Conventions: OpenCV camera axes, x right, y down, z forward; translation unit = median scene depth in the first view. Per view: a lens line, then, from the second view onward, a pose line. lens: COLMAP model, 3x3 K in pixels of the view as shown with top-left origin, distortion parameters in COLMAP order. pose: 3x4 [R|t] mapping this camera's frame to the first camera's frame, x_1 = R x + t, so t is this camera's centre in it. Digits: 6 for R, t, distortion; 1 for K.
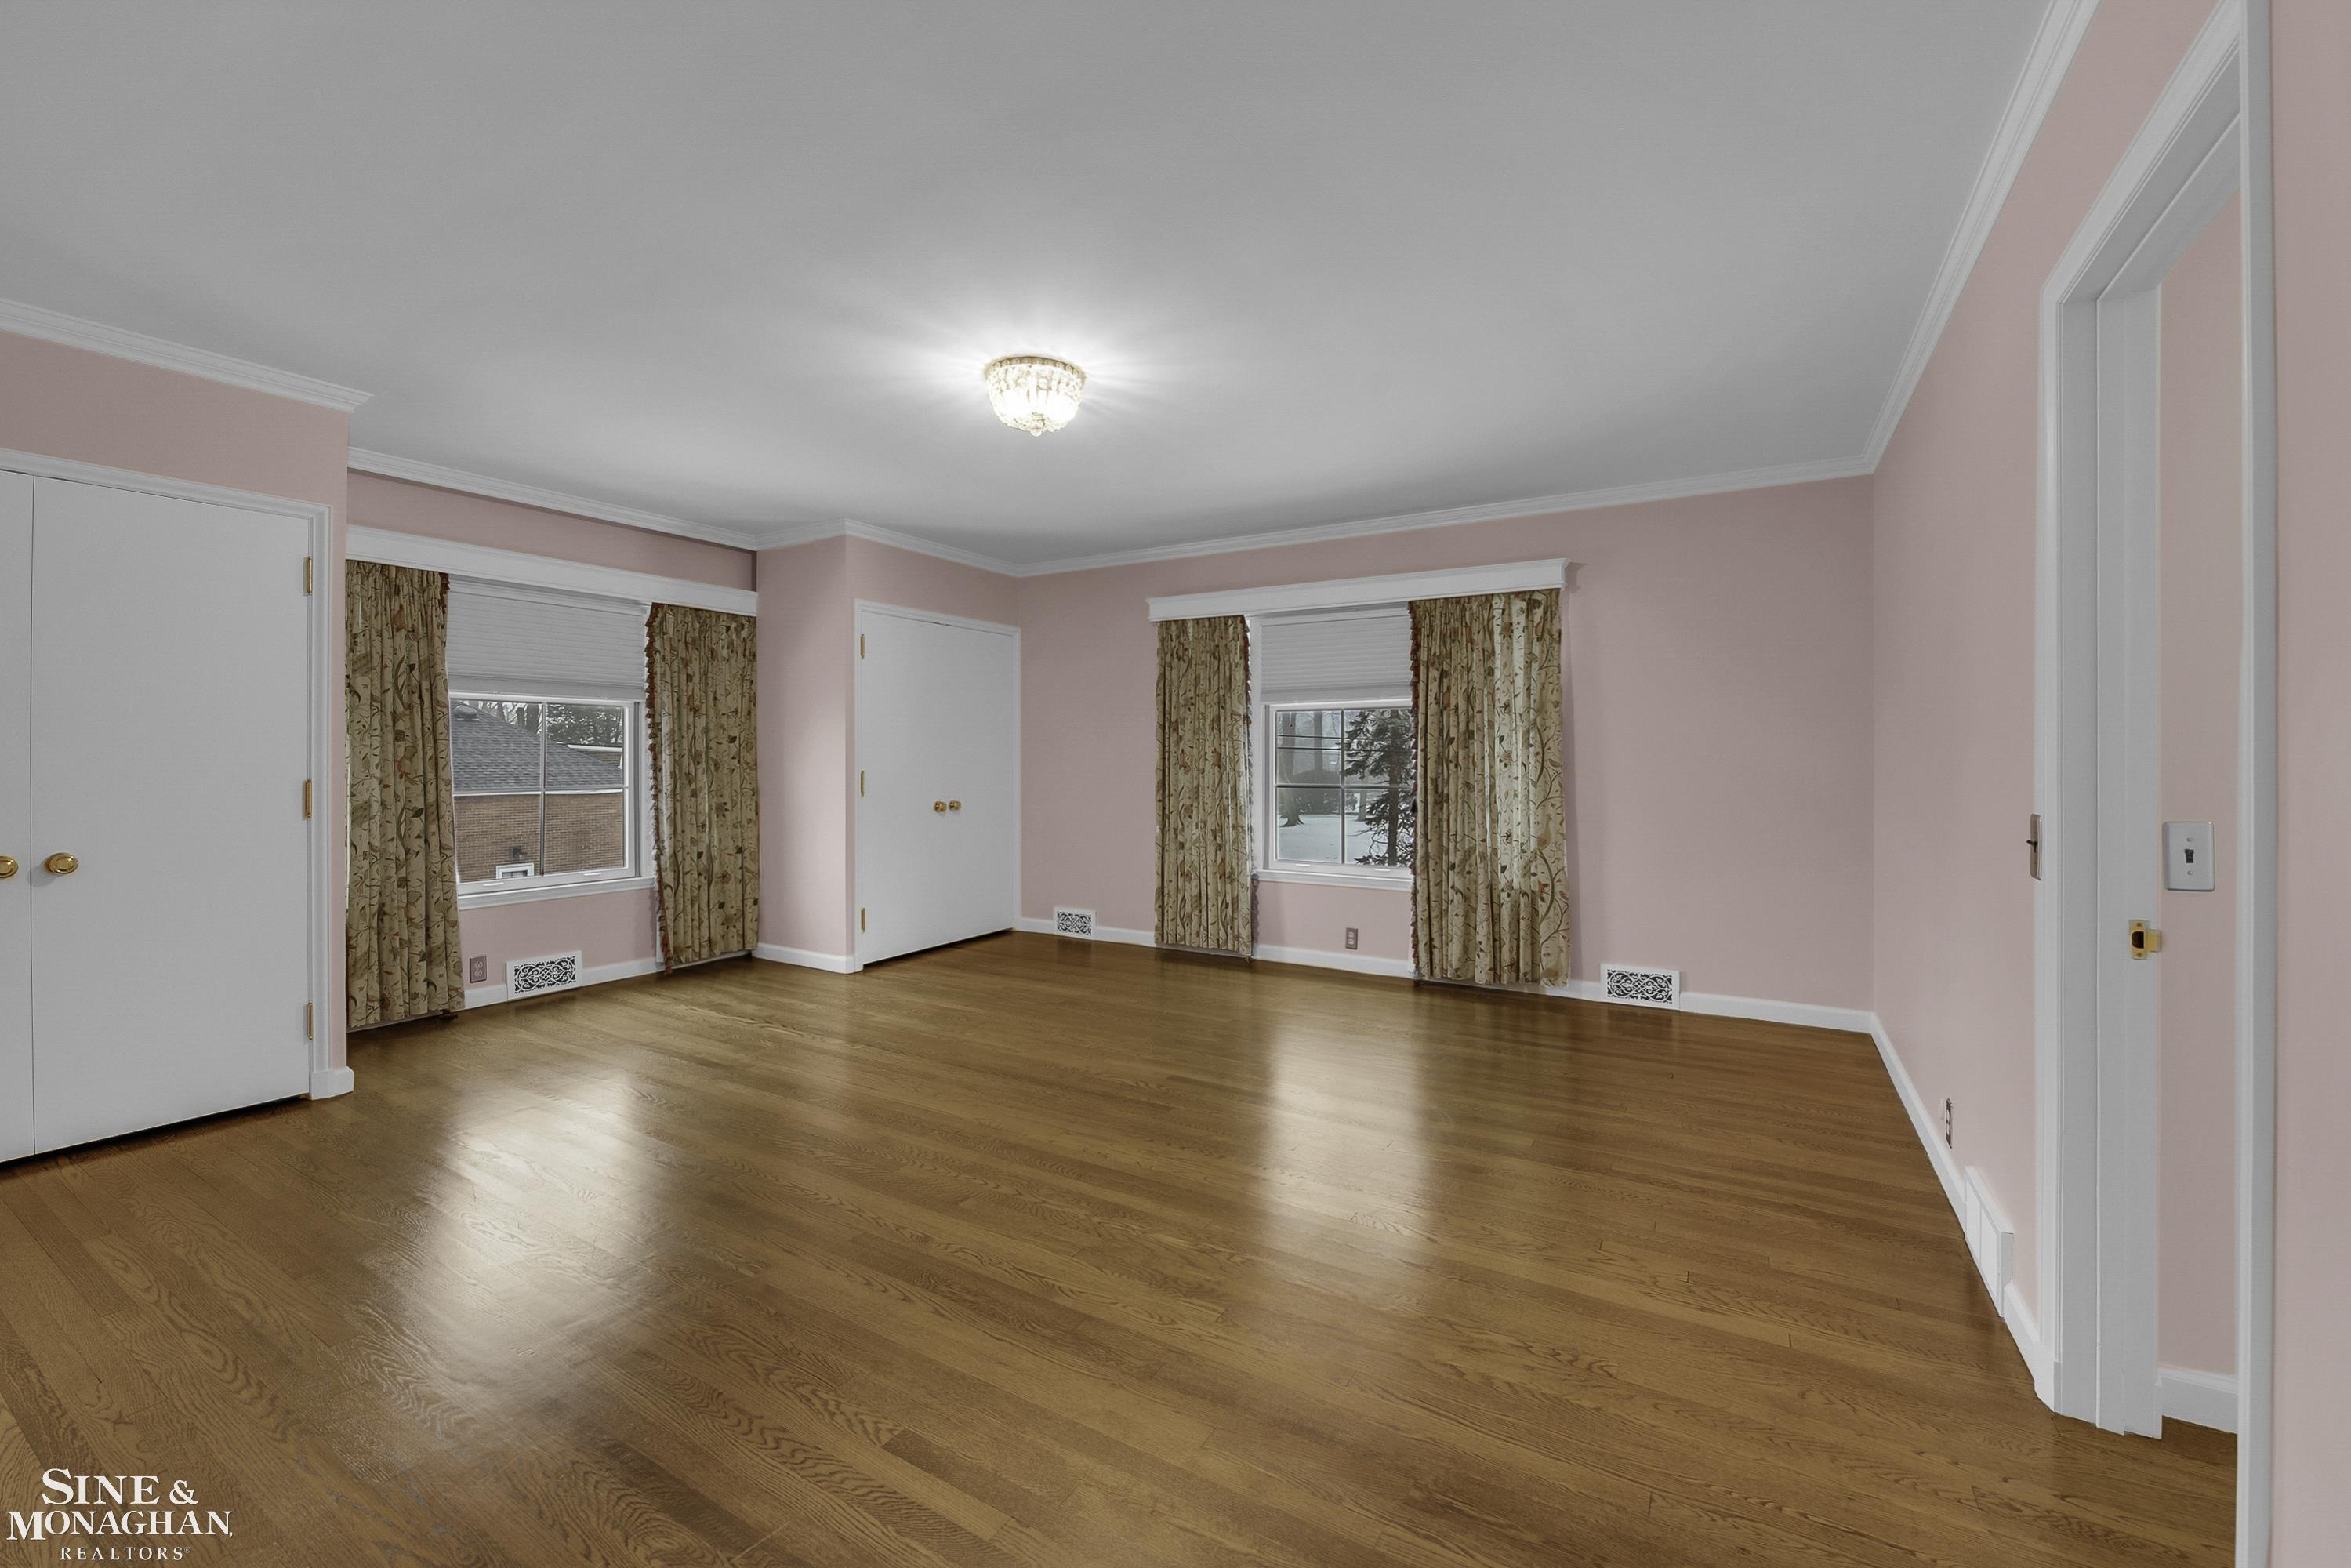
lens RADIAL K [[955.3, 0, 1173.0], [0, 955.3, 767.8], [0, 0, 1]] dist [-0.014765, -0.001344]
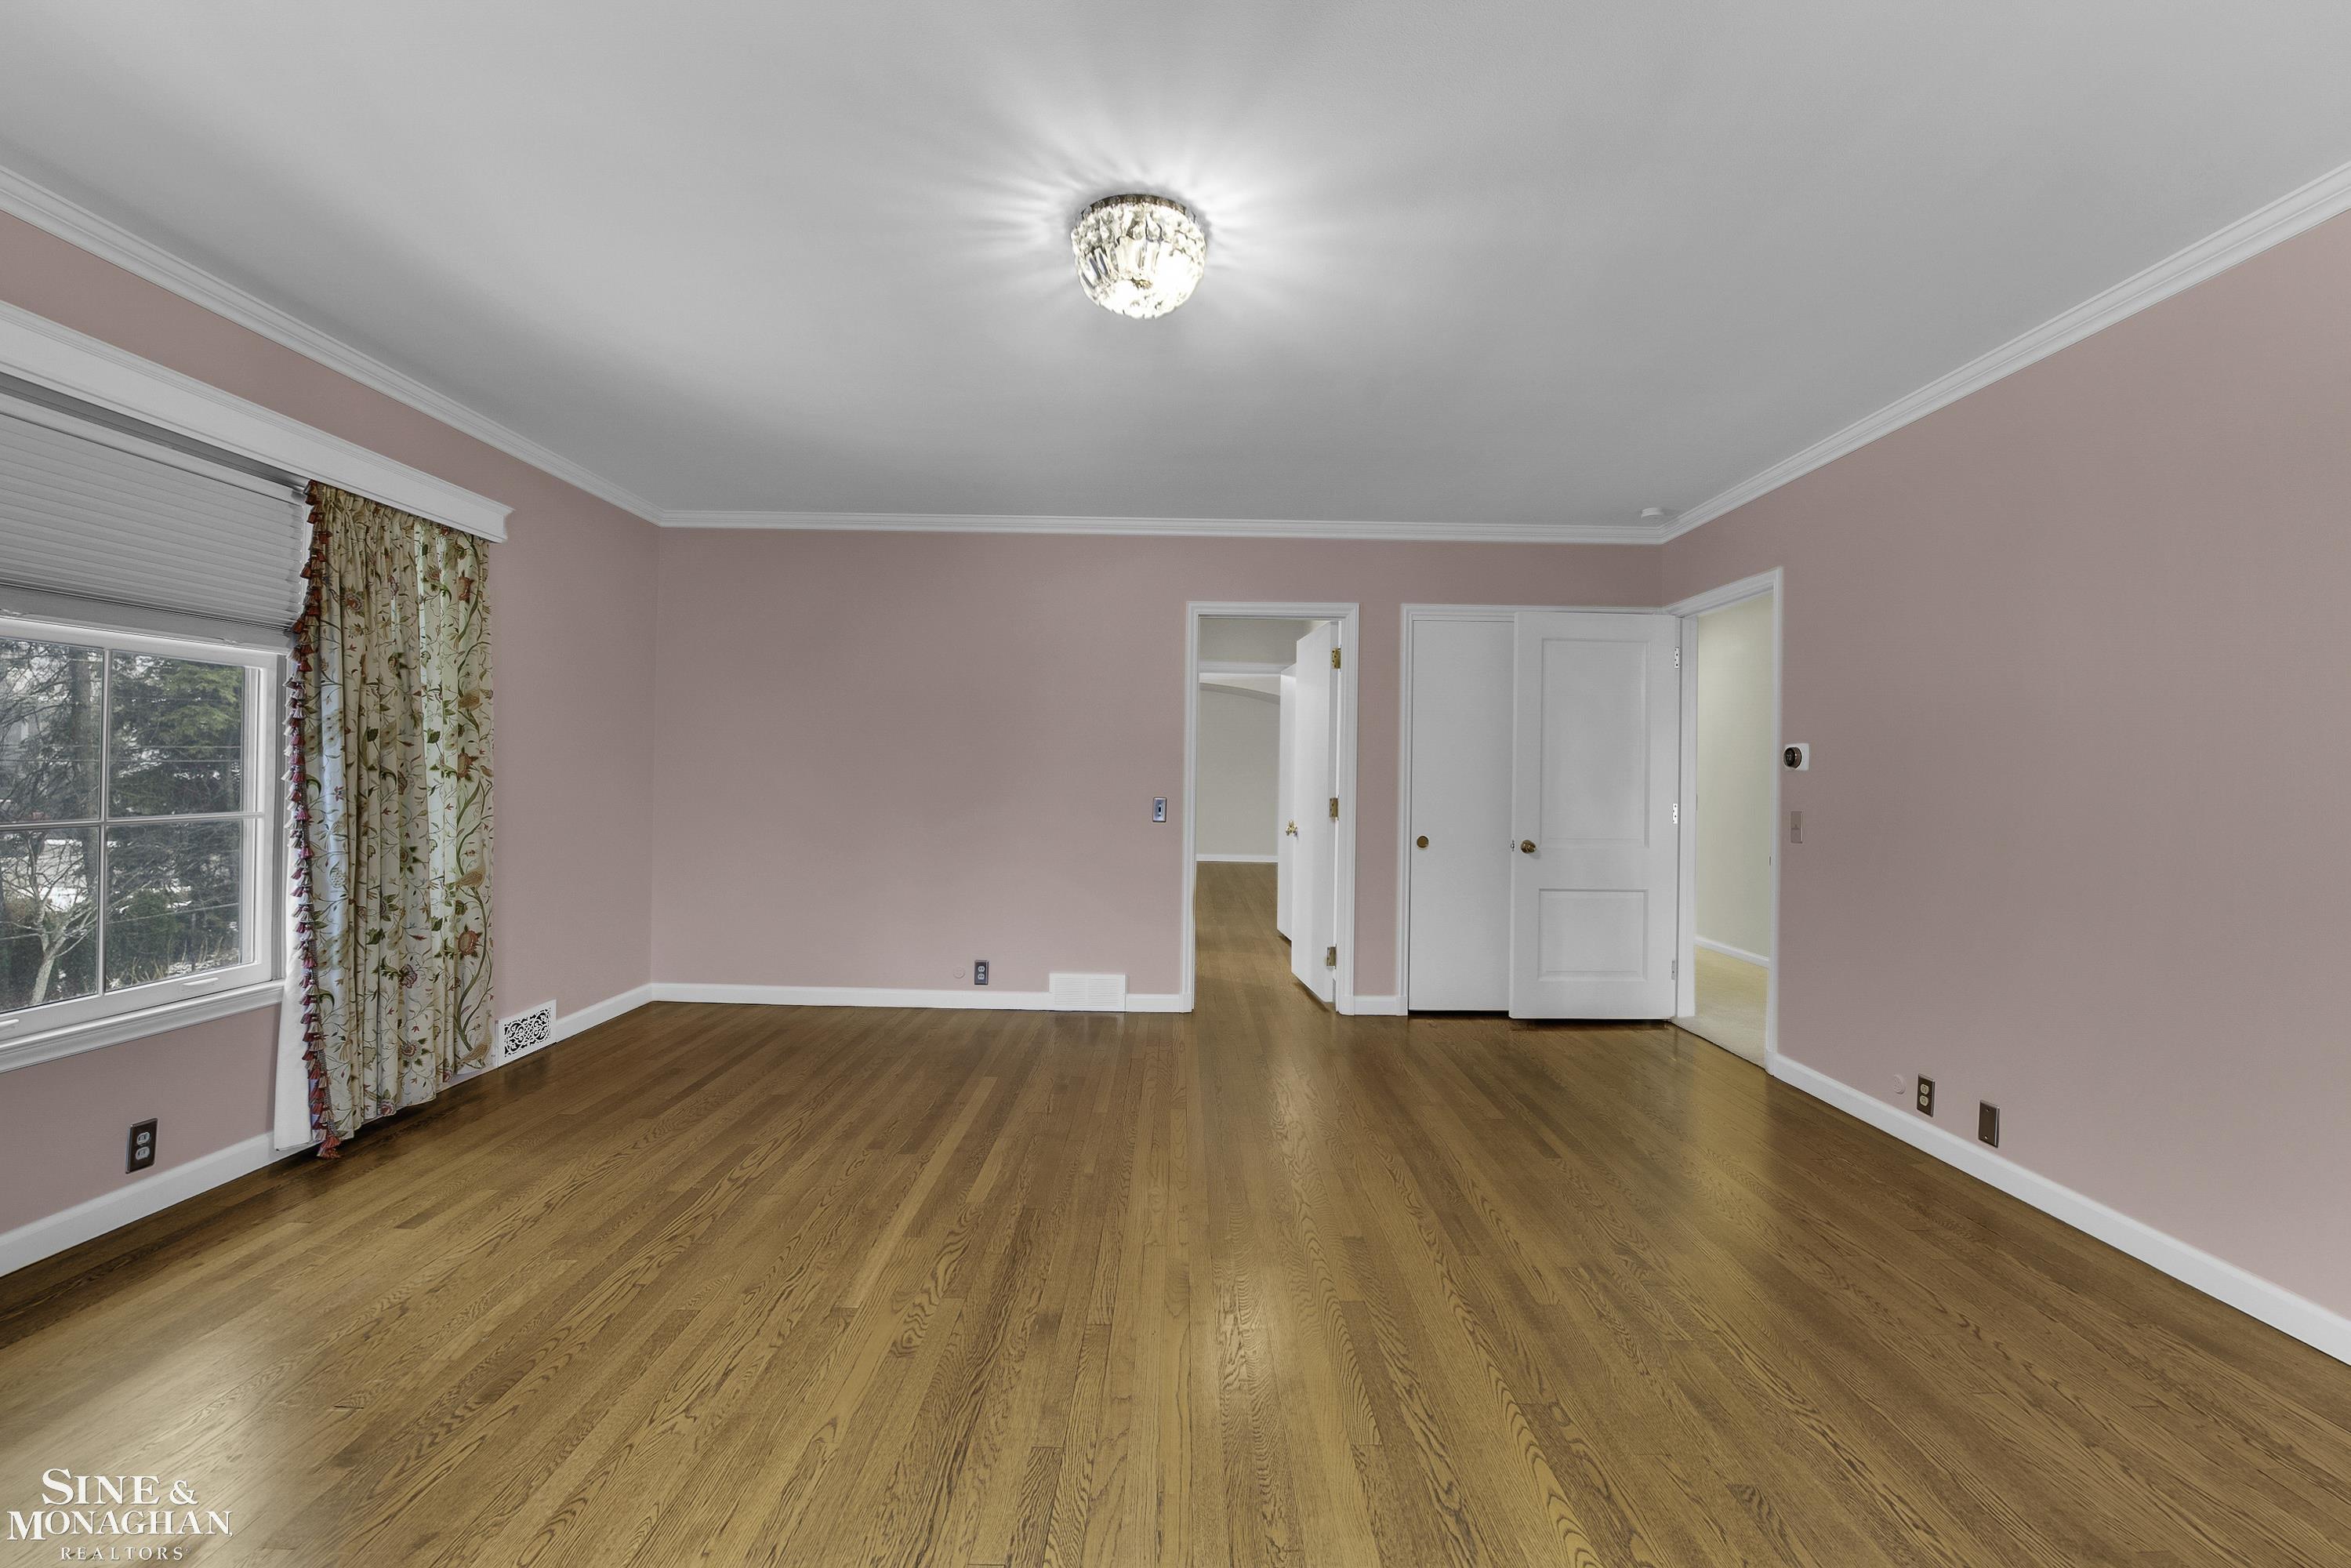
lens RADIAL K [[955.3, 0, 1181.3], [0, 955.3, 772.8], [0, 0, 1]] dist [-0.014765, -0.001344]
pose [[-0.516461, -0.010225, 0.856250, -0.539352], [-0.008020, 0.999943, 0.007103, -0.013589], [-0.856273, -0.003199, -0.516513, 0.931958]]
